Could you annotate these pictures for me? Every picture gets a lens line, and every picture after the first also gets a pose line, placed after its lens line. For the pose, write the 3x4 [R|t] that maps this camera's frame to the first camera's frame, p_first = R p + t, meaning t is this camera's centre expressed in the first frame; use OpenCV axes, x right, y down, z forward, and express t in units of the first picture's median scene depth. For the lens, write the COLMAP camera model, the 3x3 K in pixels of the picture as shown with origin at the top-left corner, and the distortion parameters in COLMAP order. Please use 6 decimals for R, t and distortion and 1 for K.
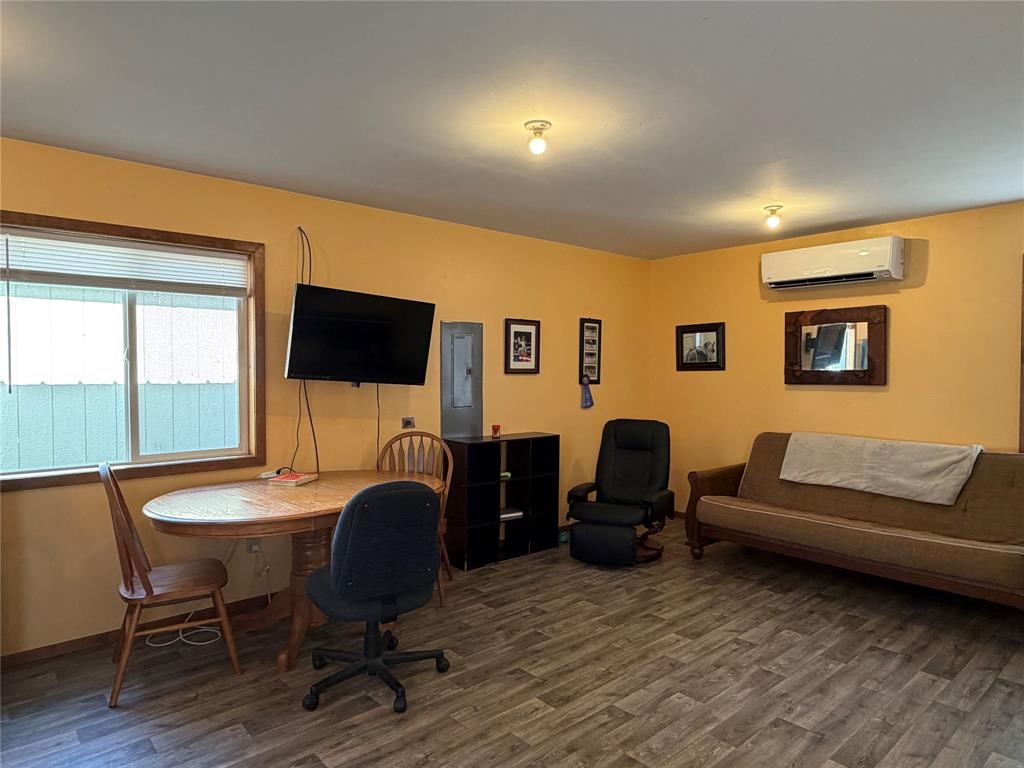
lens RADIAL K [[629.9, 0, 512.0], [0, 629.9, 384.0], [0, 0, 1]] dist [0.003244, 0.005616]
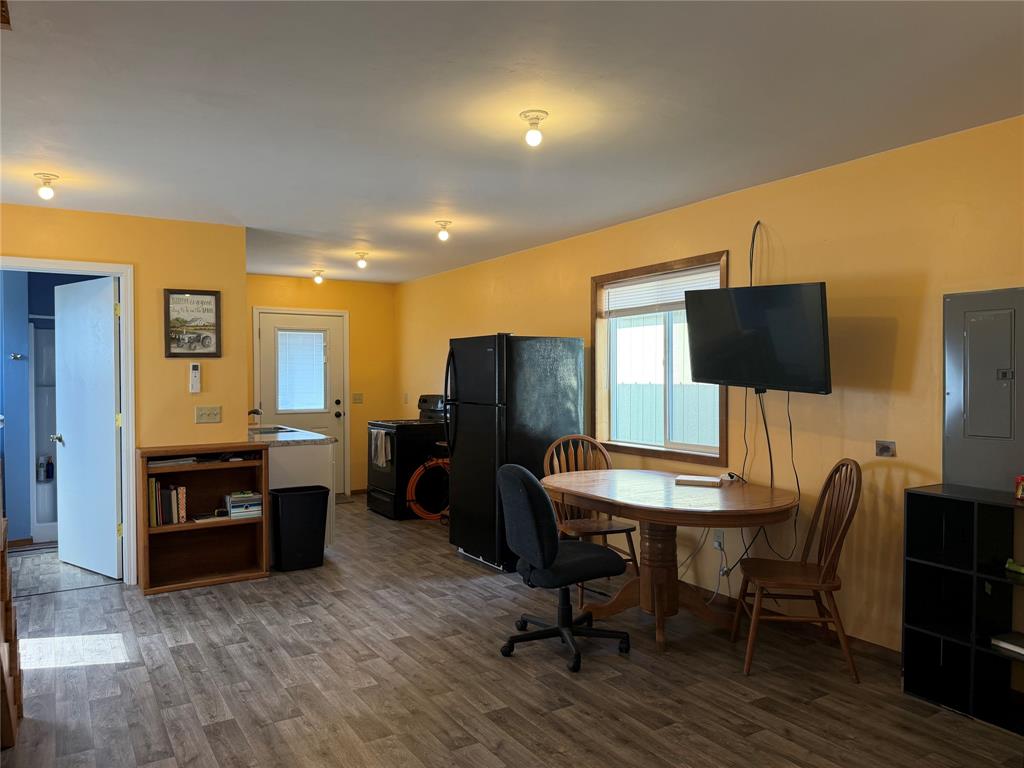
lens RADIAL K [[741.5, 0, 510.1], [0, 741.5, 387.3], [0, 0, 1]] dist [0.107299, -0.214189]
pose [[-0.173410, 0.017814, -0.984689, 0.712348], [-0.017097, 0.999631, 0.021095, -0.016911], [0.984701, 0.020493, -0.173041, 0.717350]]
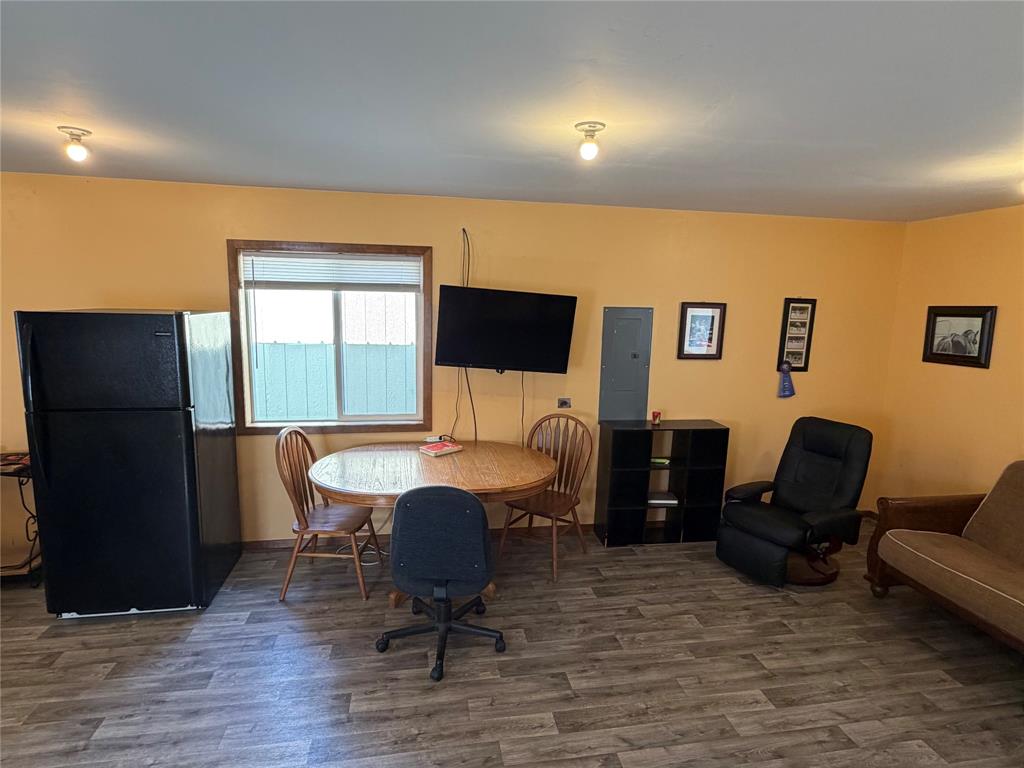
lens RADIAL K [[551.2, 0, 514.3], [0, 551.2, 381.7], [0, 0, 1]] dist [0.003450, -0.000148]
pose [[0.855376, 0.096264, -0.508984, 0.235198], [-0.035373, 0.991142, 0.128009, -0.090976], [0.516798, -0.091491, 0.851205, 0.150079]]
